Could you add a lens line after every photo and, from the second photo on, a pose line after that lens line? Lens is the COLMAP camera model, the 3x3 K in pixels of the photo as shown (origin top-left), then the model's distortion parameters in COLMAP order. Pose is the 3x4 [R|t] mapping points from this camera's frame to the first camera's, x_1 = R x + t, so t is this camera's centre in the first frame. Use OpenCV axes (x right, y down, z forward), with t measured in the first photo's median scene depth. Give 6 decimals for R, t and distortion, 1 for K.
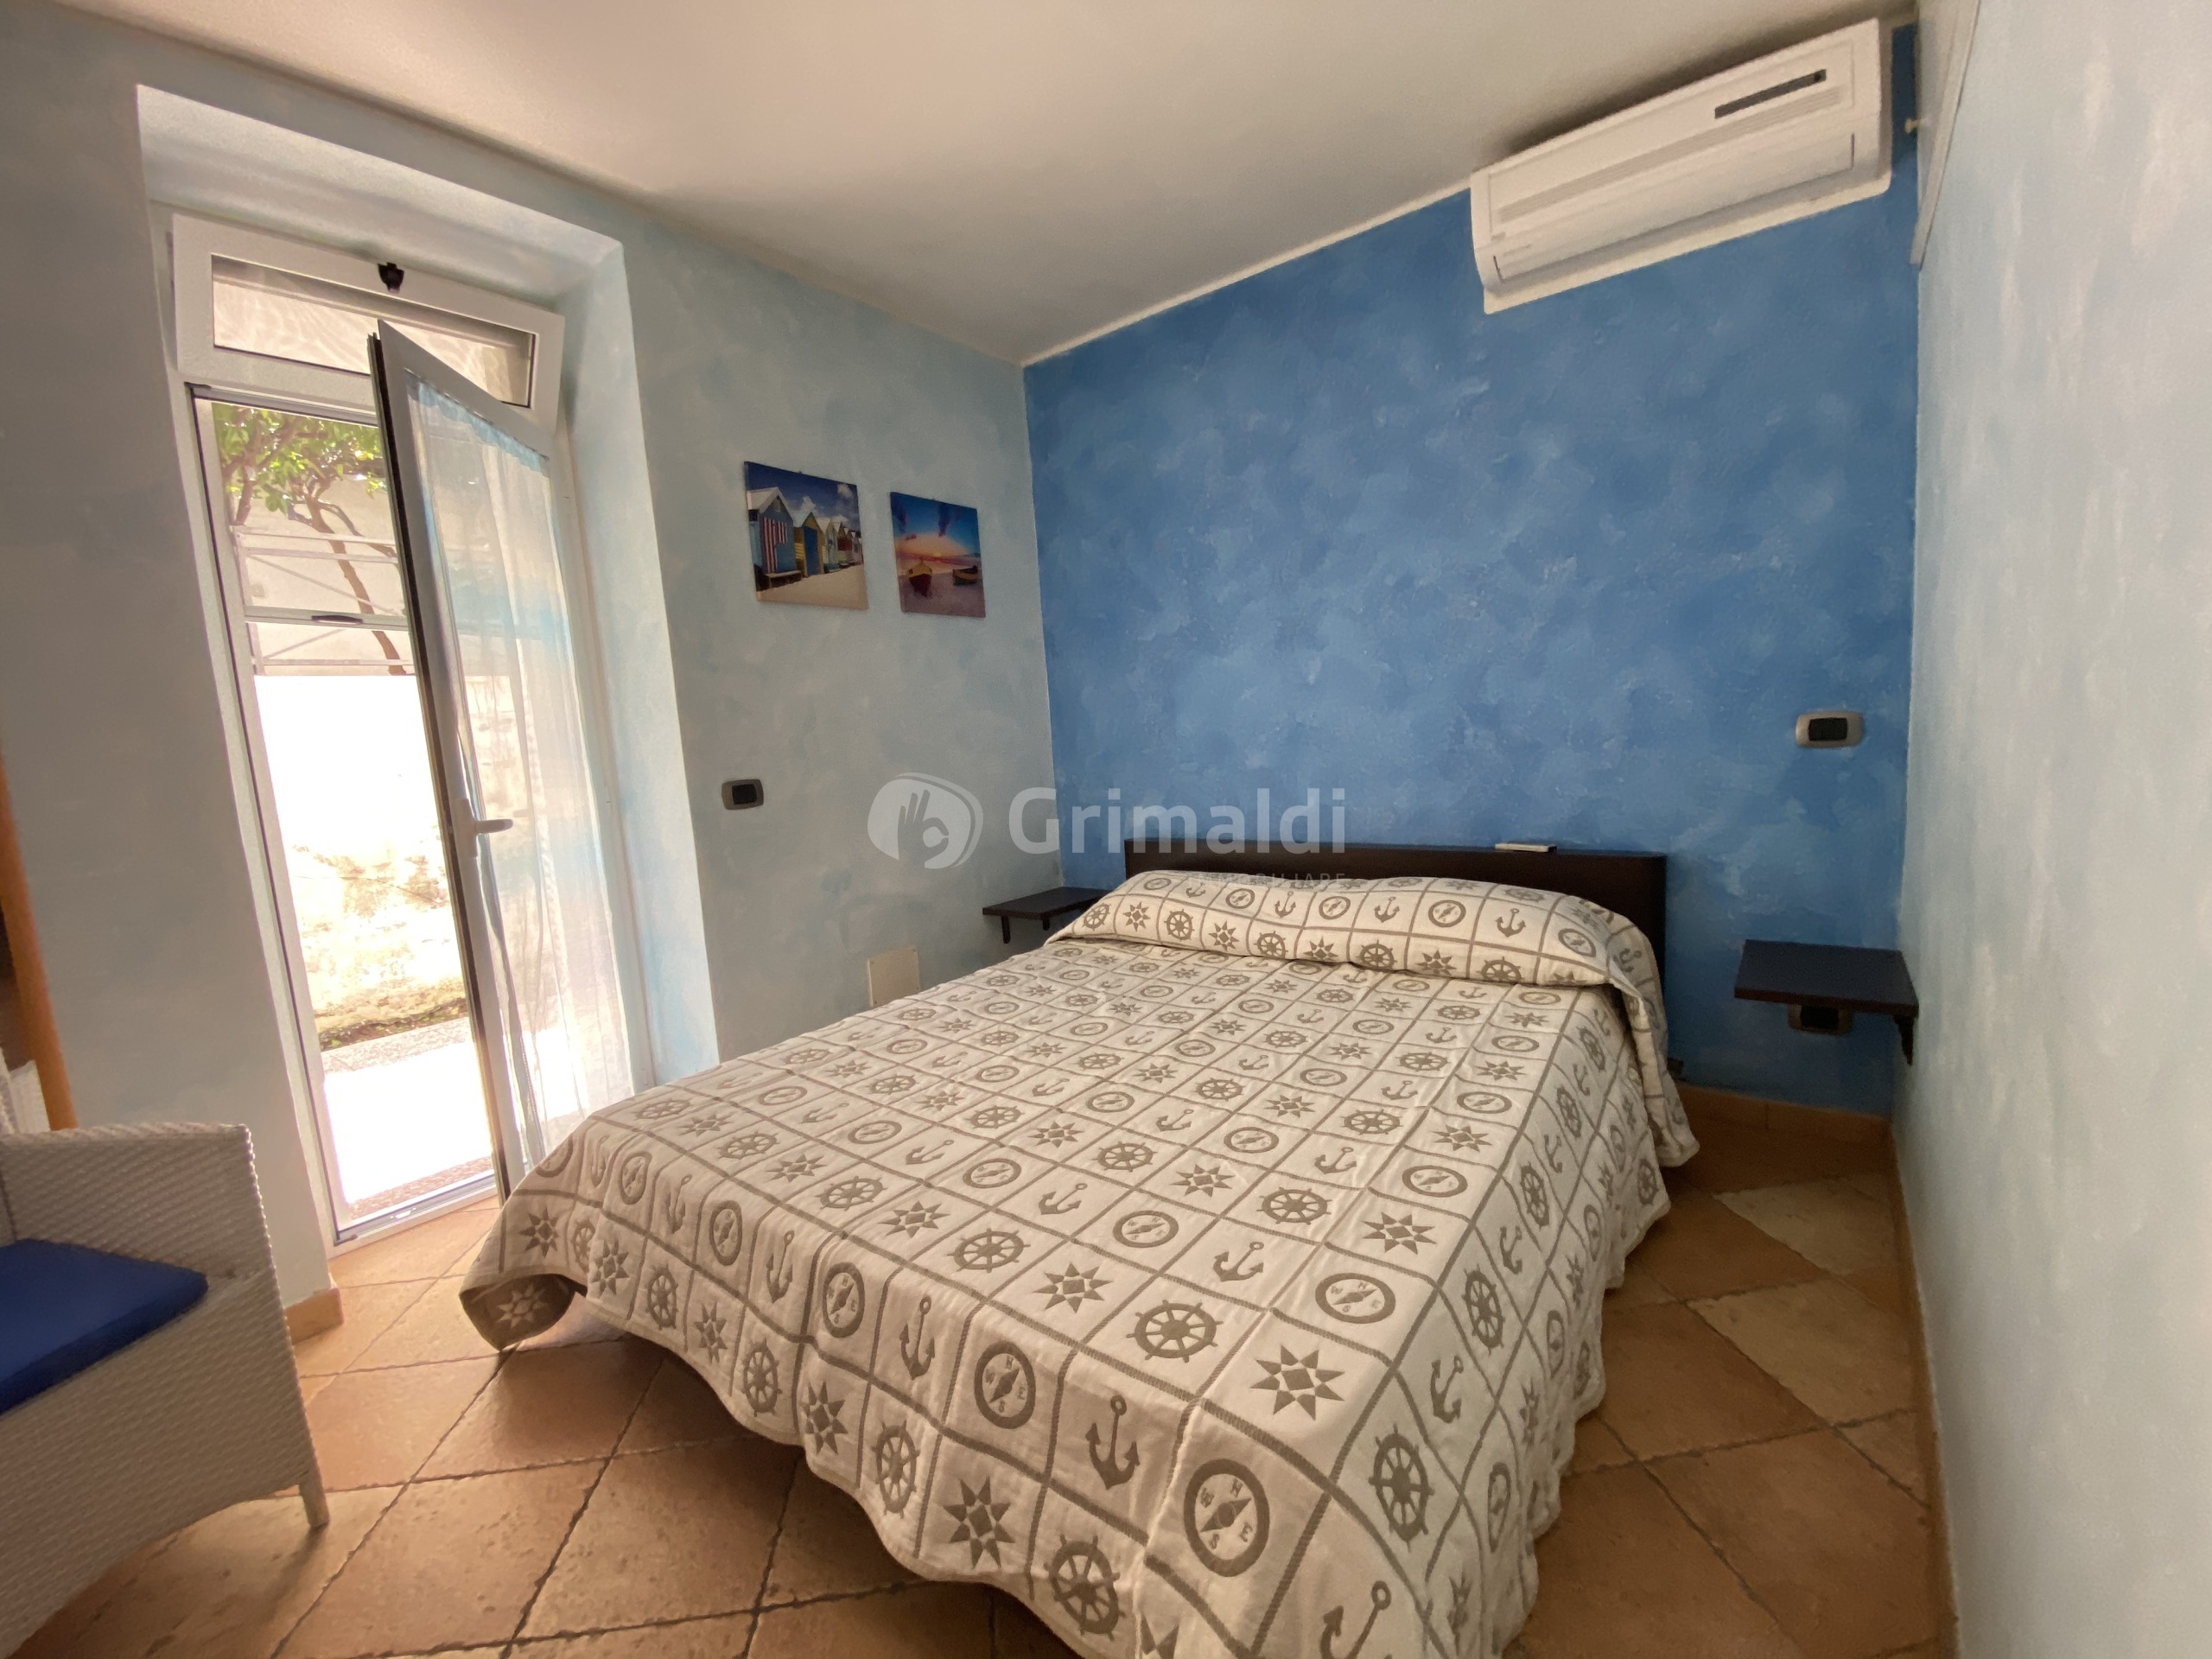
lens RADIAL K [[896.0, 0, 1089.3], [0, 896.0, 830.9], [0, 0, 1]] dist [-0.004927, -0.011933]
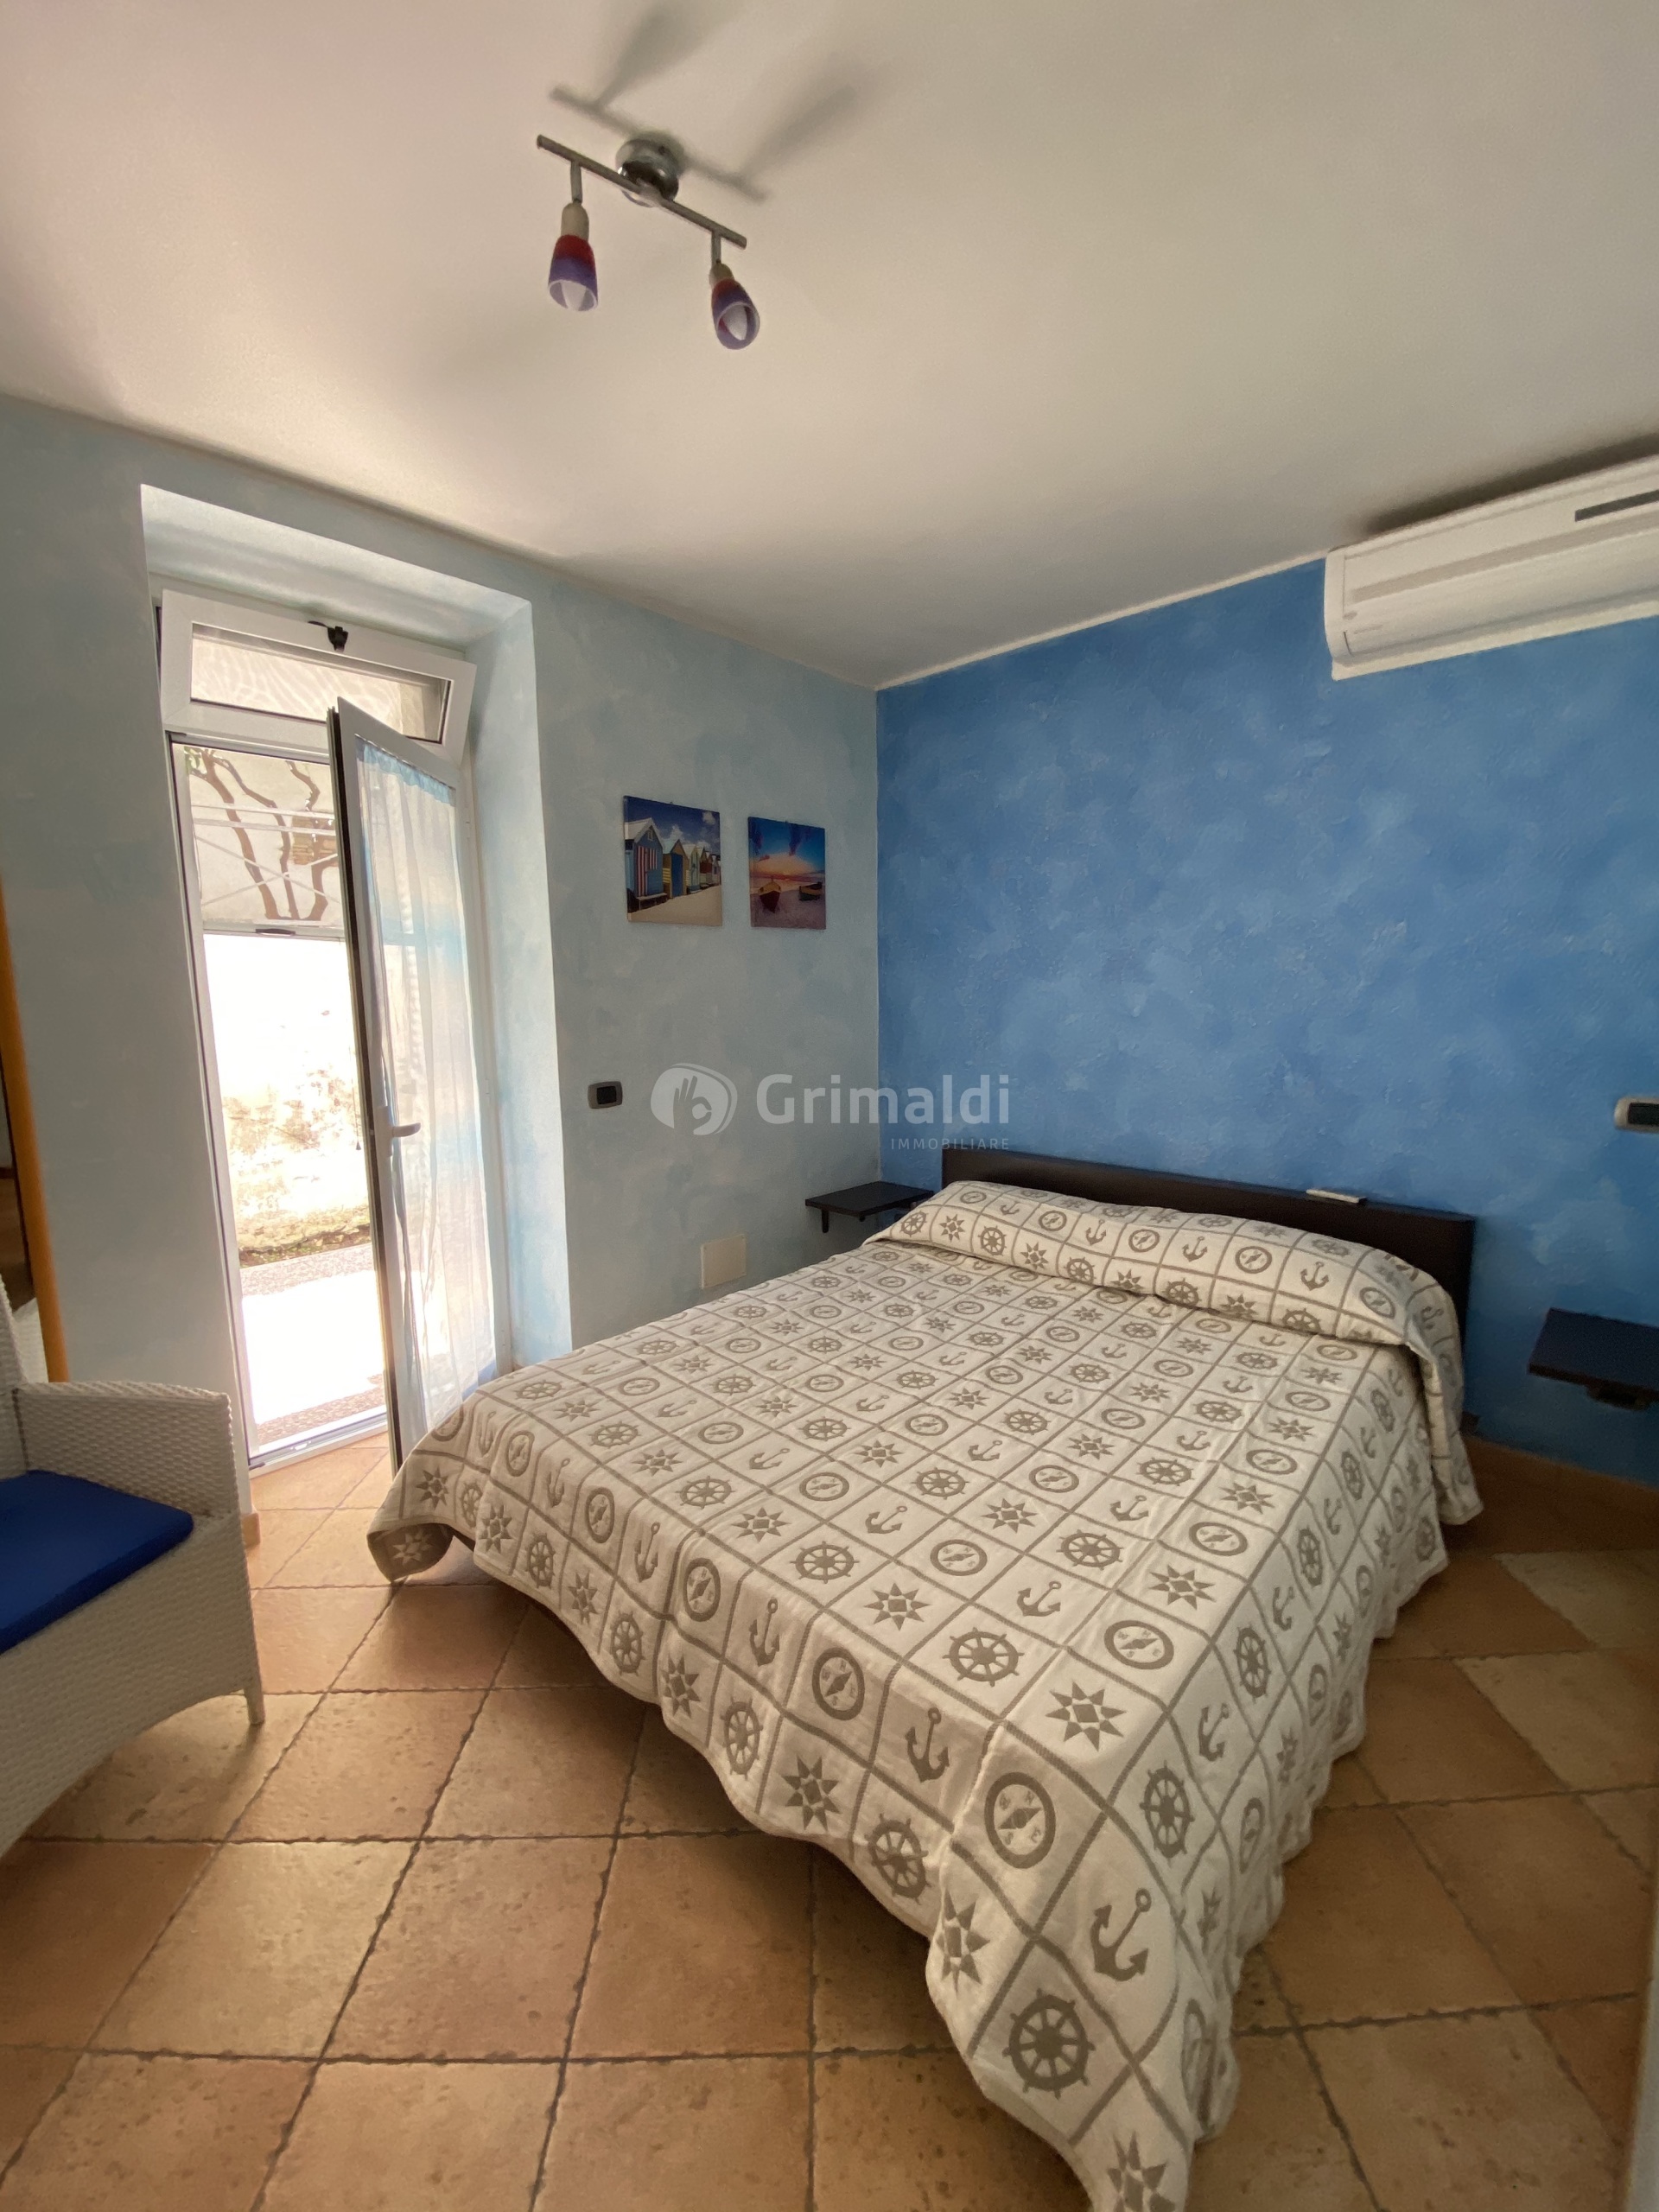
lens RADIAL K [[896.0, 0, 814.6], [0, 896.0, 1086.9], [0, 0, 1]] dist [-0.004927, -0.011933]
pose [[0.993992, 0.064478, -0.088443, -0.044474], [-0.063382, 0.997874, 0.015140, -0.126978], [0.089232, -0.009443, 0.995966, -0.126117]]
